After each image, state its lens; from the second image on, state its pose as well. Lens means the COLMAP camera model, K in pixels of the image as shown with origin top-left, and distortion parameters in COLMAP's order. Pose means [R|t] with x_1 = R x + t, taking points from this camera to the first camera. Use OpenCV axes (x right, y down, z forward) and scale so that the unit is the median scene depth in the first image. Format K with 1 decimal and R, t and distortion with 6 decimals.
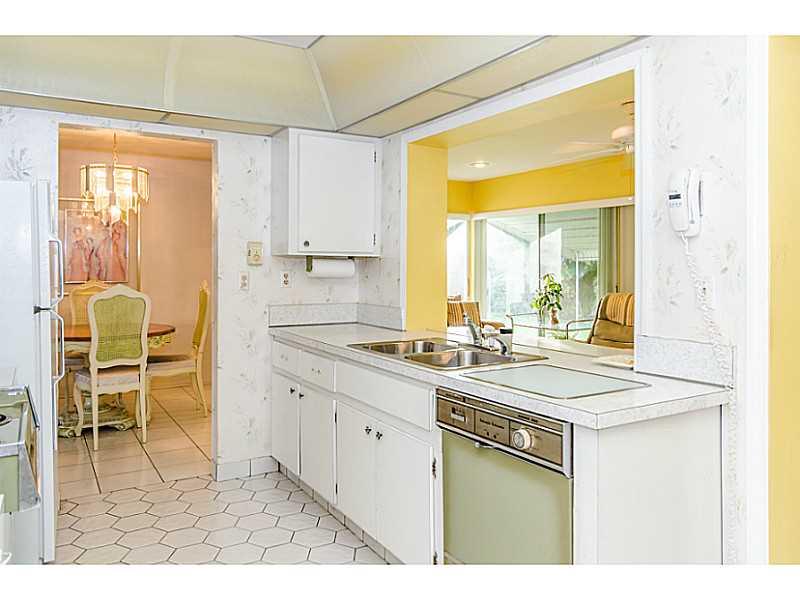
lens RADIAL K [[618.7, 0, 430.7], [0, 618.7, 272.9], [0, 0, 1]] dist [-0.030612, -0.004550]
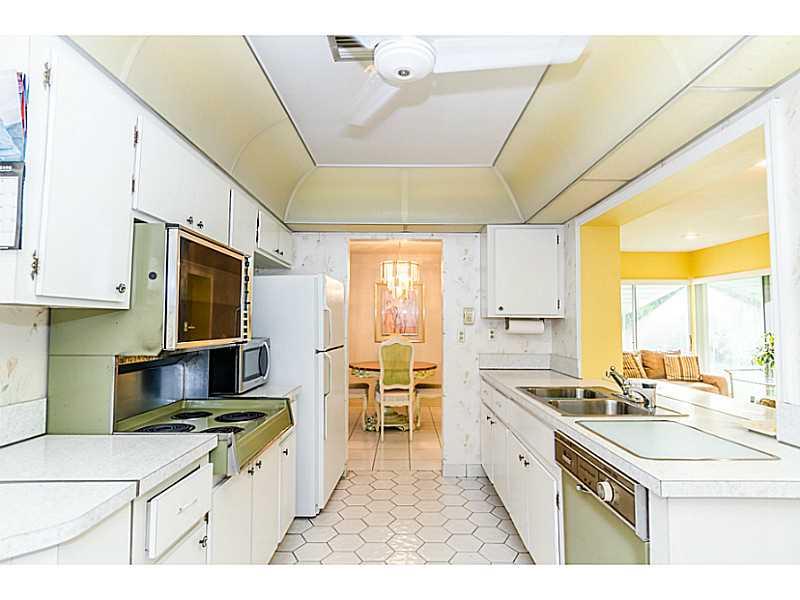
lens RADIAL K [[435.6, 0, 400.0], [0, 435.6, 300.0], [0, 0, 1]] dist [-0.026958, -0.001458]
pose [[0.828685, -0.028932, -0.558967, 0.136894], [-0.008221, 0.997926, -0.063840, -0.003421], [0.559655, 0.057499, 0.826728, 0.086241]]
